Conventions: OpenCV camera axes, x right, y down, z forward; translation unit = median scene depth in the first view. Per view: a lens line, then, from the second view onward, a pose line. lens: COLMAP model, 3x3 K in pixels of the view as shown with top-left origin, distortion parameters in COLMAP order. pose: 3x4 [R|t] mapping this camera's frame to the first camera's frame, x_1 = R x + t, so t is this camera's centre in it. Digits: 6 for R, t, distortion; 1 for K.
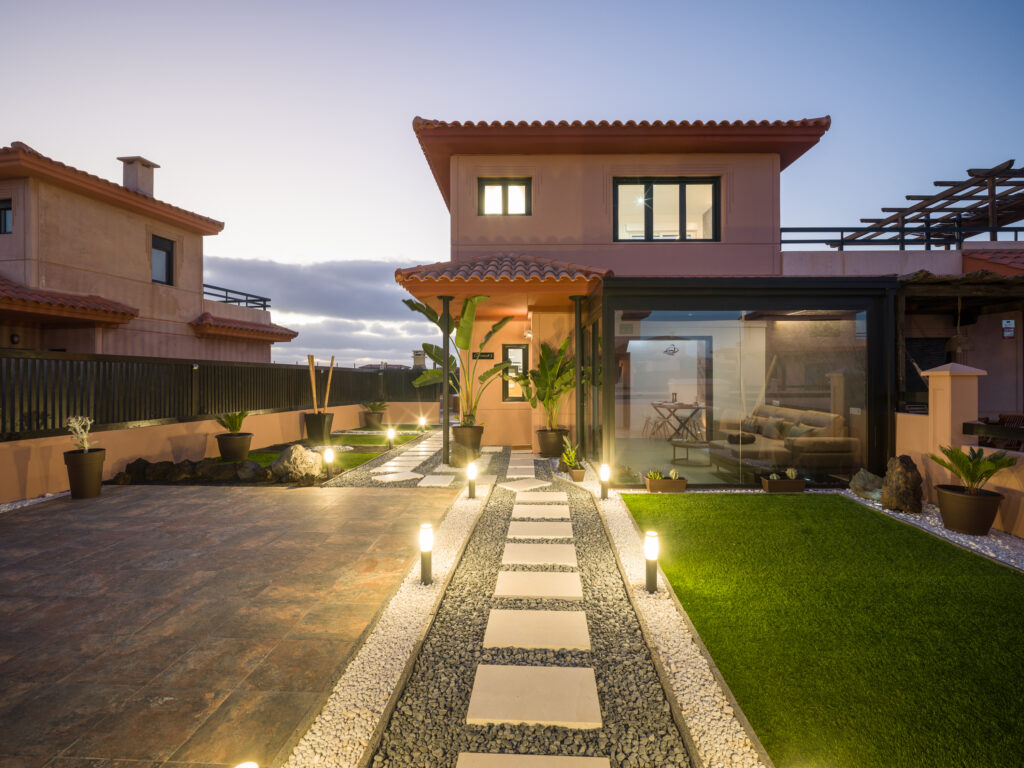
lens RADIAL K [[506.6, 0, 513.6], [0, 506.6, 377.8], [0, 0, 1]] dist [-0.000833, -0.000909]
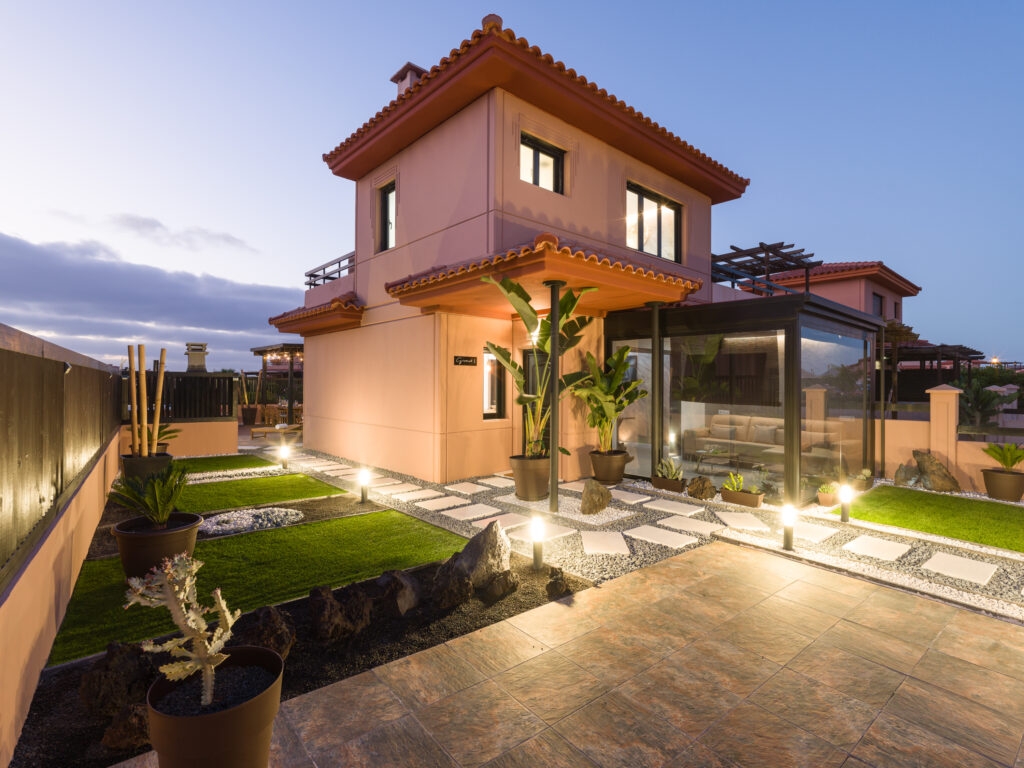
lens RADIAL K [[506.6, 0, 513.6], [0, 506.6, 377.8], [0, 0, 1]] dist [-0.000833, -0.000909]
pose [[0.725719, 0.009919, 0.687920, -0.588468], [-0.009473, 0.999945, -0.004424, -0.016763], [-0.687926, -0.003306, 0.725773, 0.440930]]
